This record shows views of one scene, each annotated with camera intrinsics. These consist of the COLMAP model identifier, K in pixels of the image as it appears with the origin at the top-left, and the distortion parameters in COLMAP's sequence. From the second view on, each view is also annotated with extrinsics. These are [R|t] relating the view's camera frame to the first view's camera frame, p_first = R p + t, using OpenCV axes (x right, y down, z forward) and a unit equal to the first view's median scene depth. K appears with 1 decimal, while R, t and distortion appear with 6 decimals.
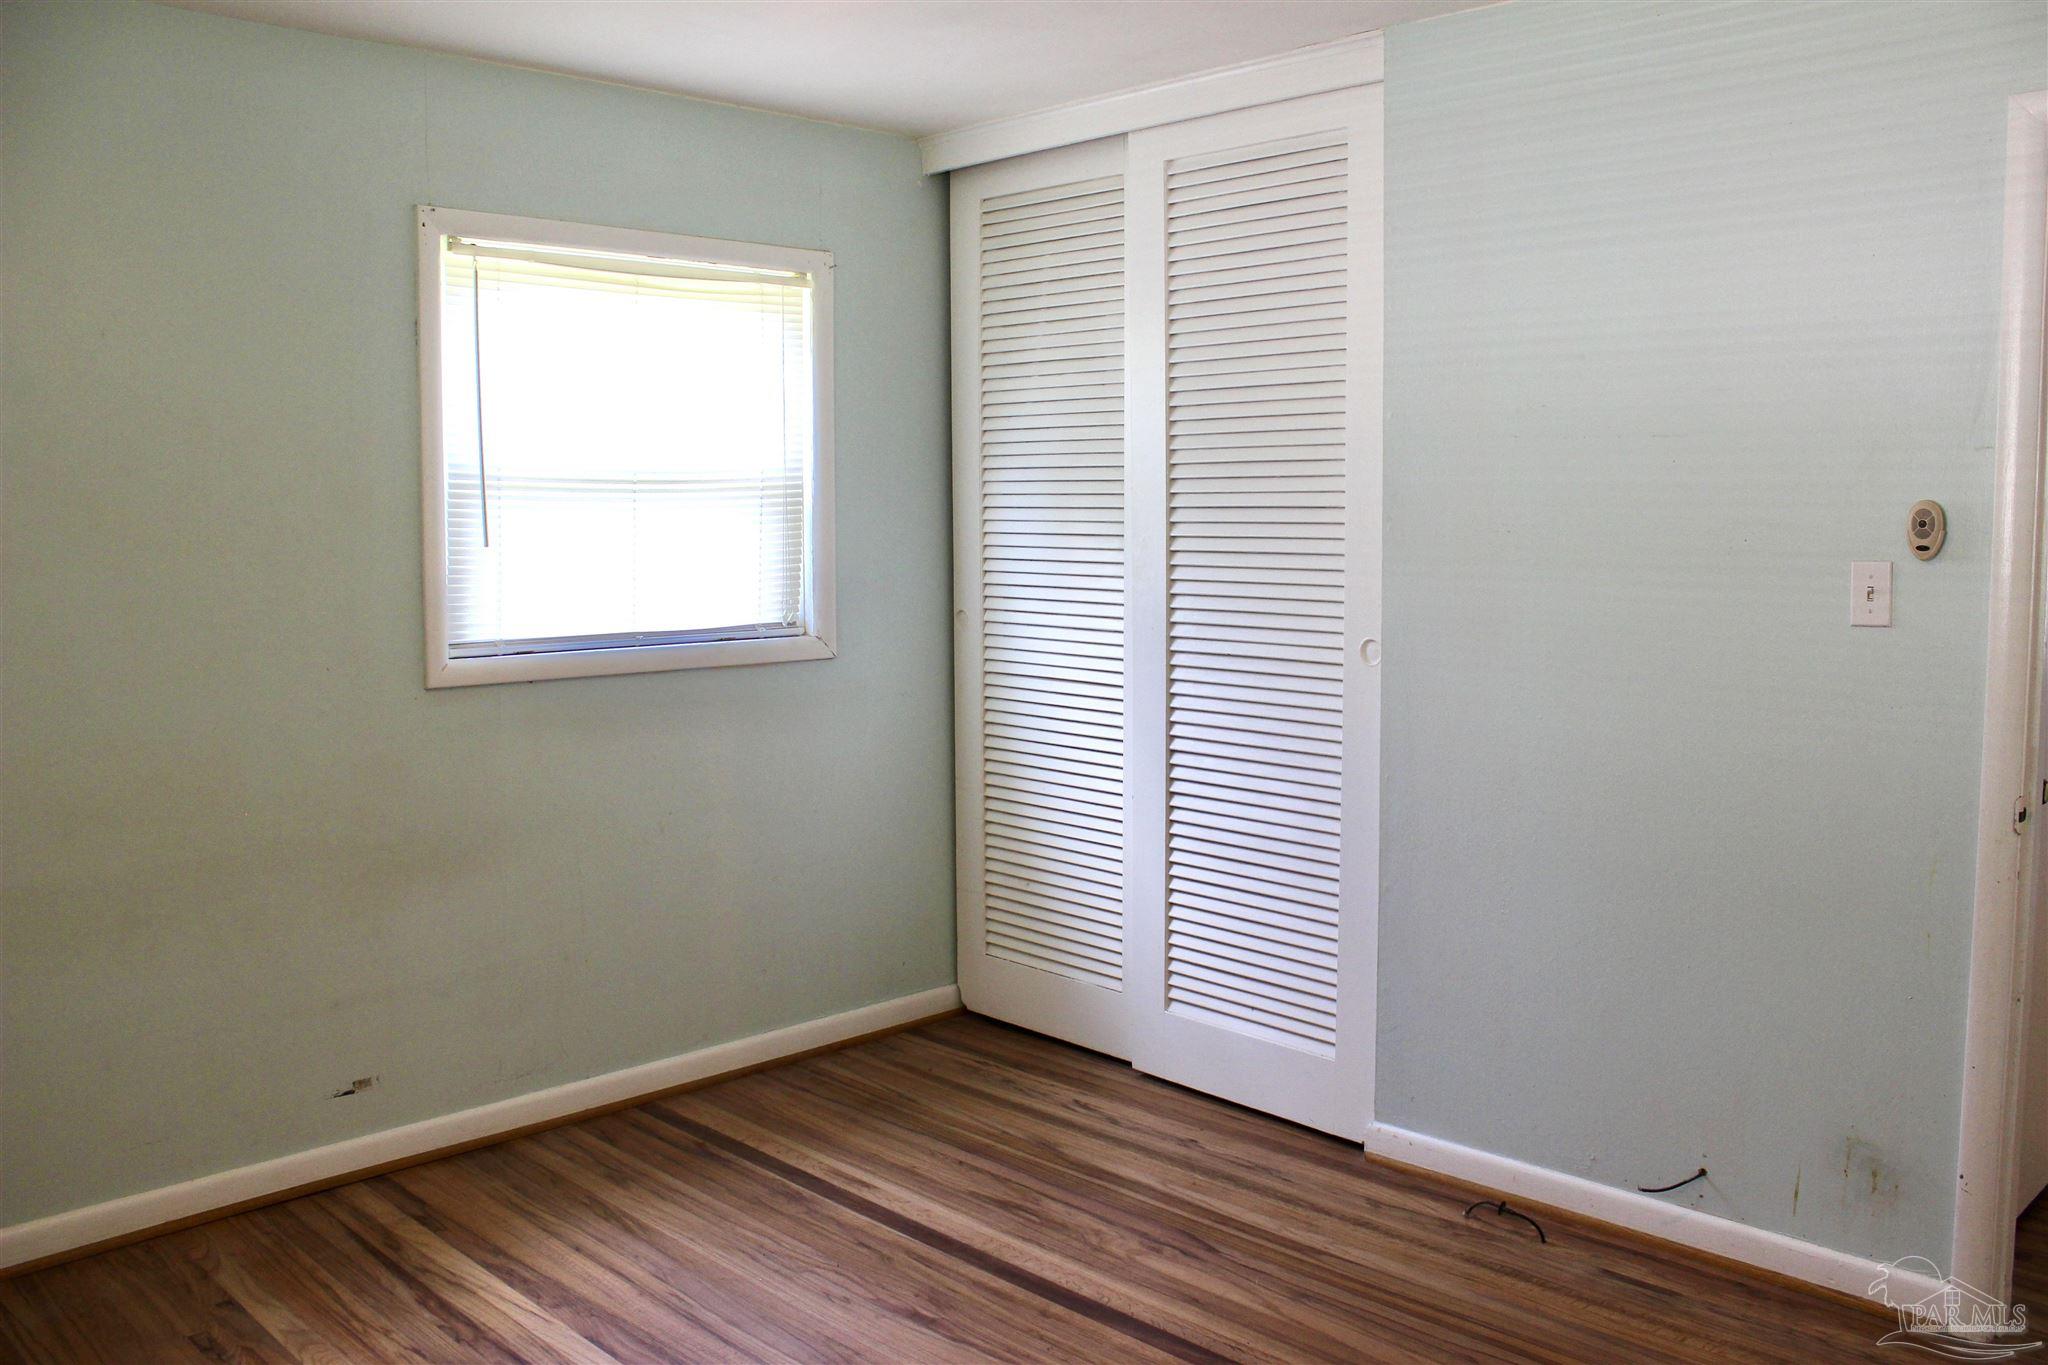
lens RADIAL K [[1707.5, 0, 1042.2], [0, 1707.5, 693.6], [0, 0, 1]] dist [-0.165393, 0.160943]
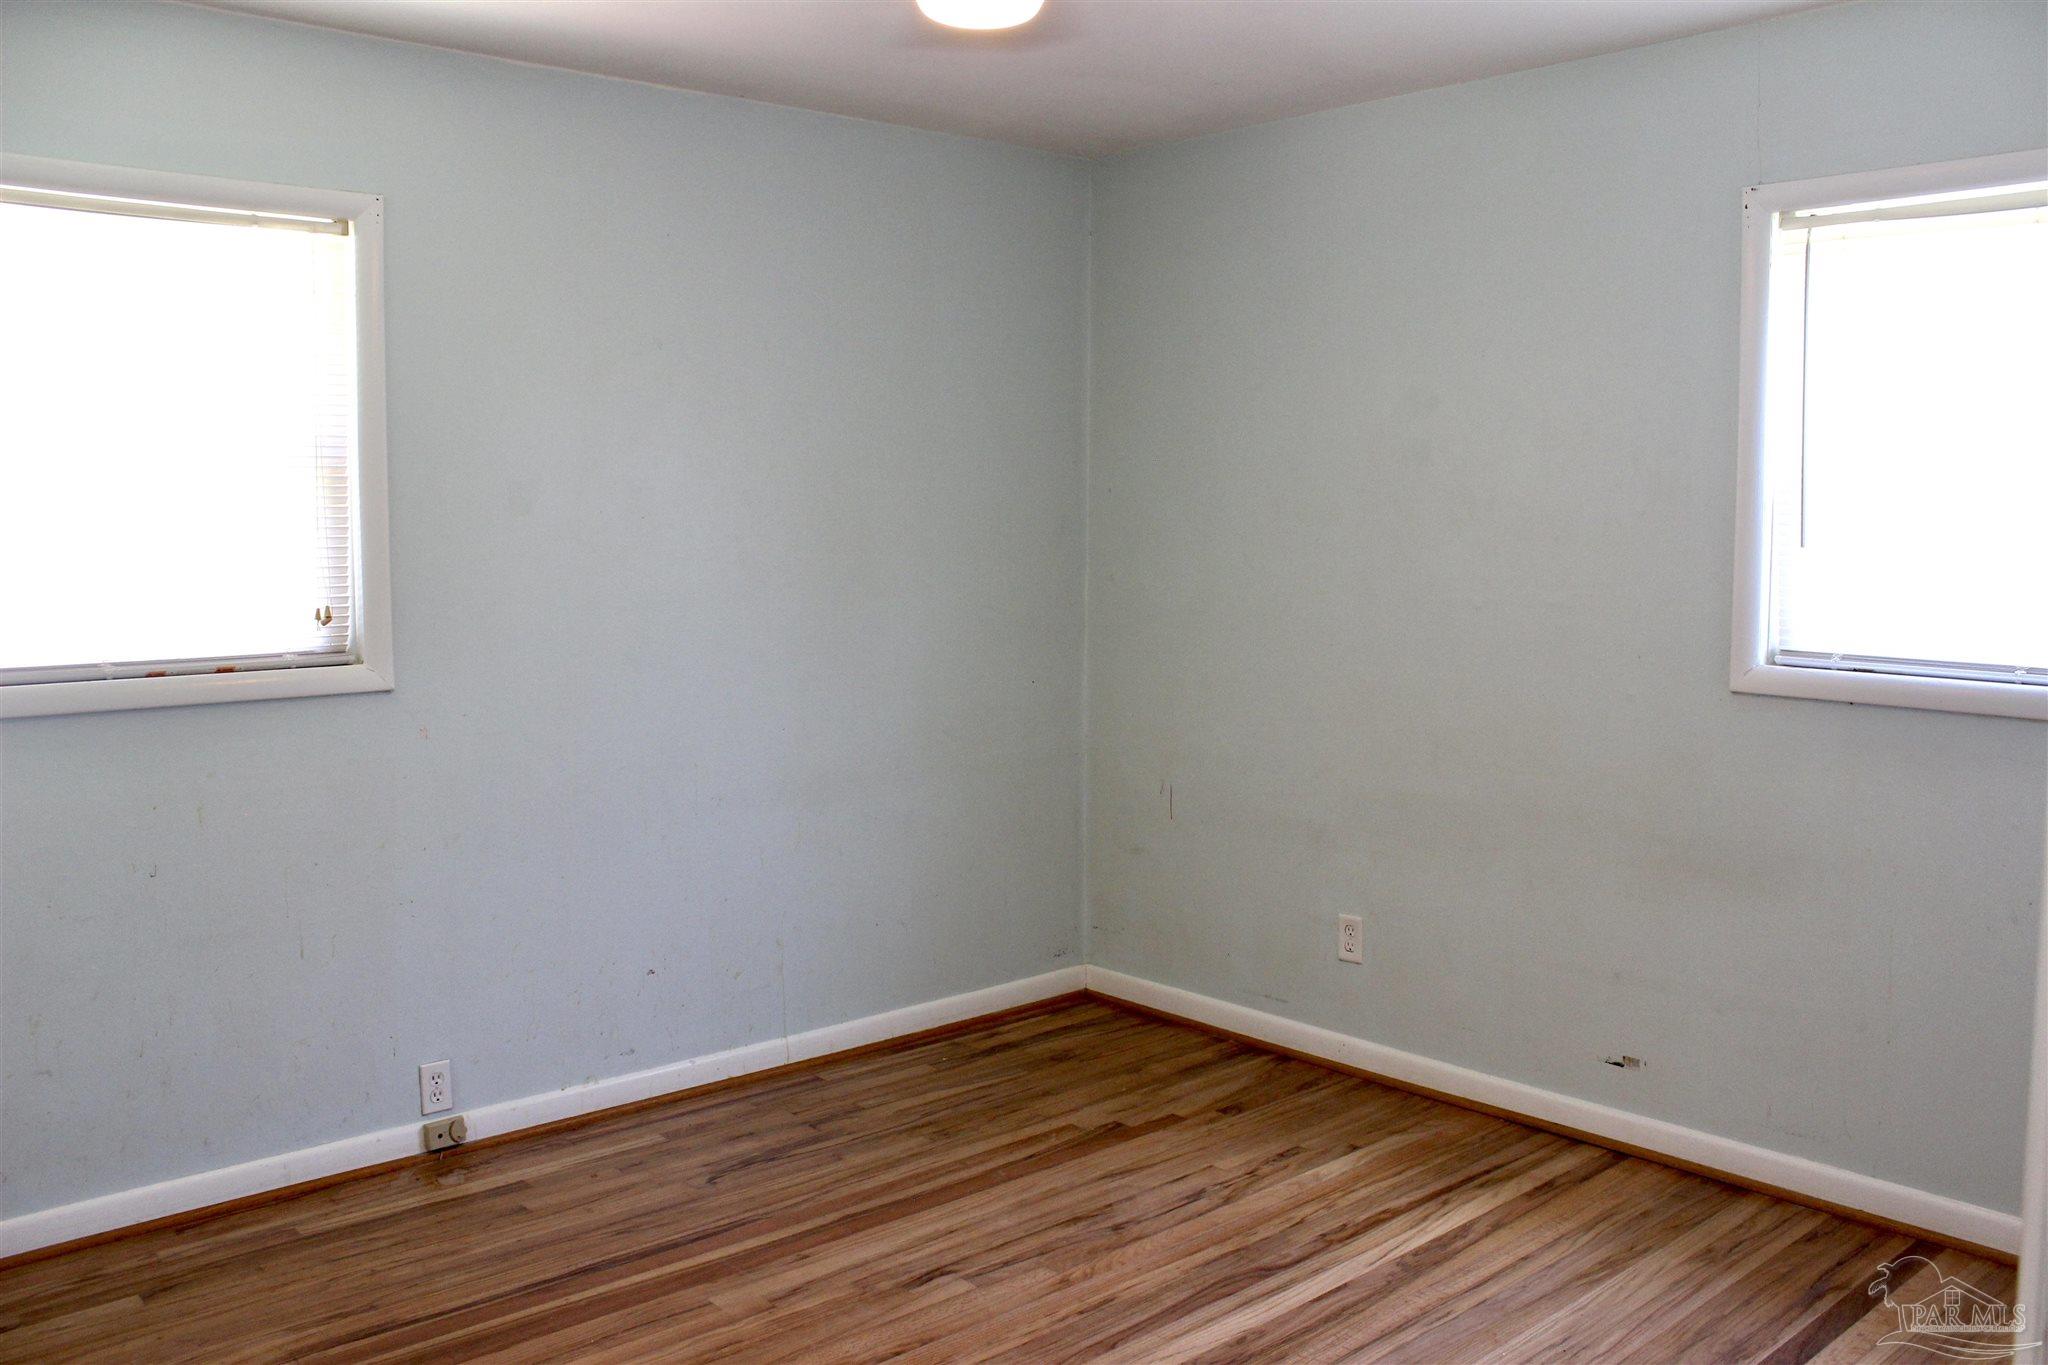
lens RADIAL K [[1707.5, 0, 1042.2], [0, 1707.5, 693.6], [0, 0, 1]] dist [-0.165393, 0.160943]
pose [[-0.036684, 0.115049, -0.992682, 0.618136], [-0.107992, 0.987077, 0.118390, -0.074906], [0.993475, 0.111545, -0.023786, 0.650961]]
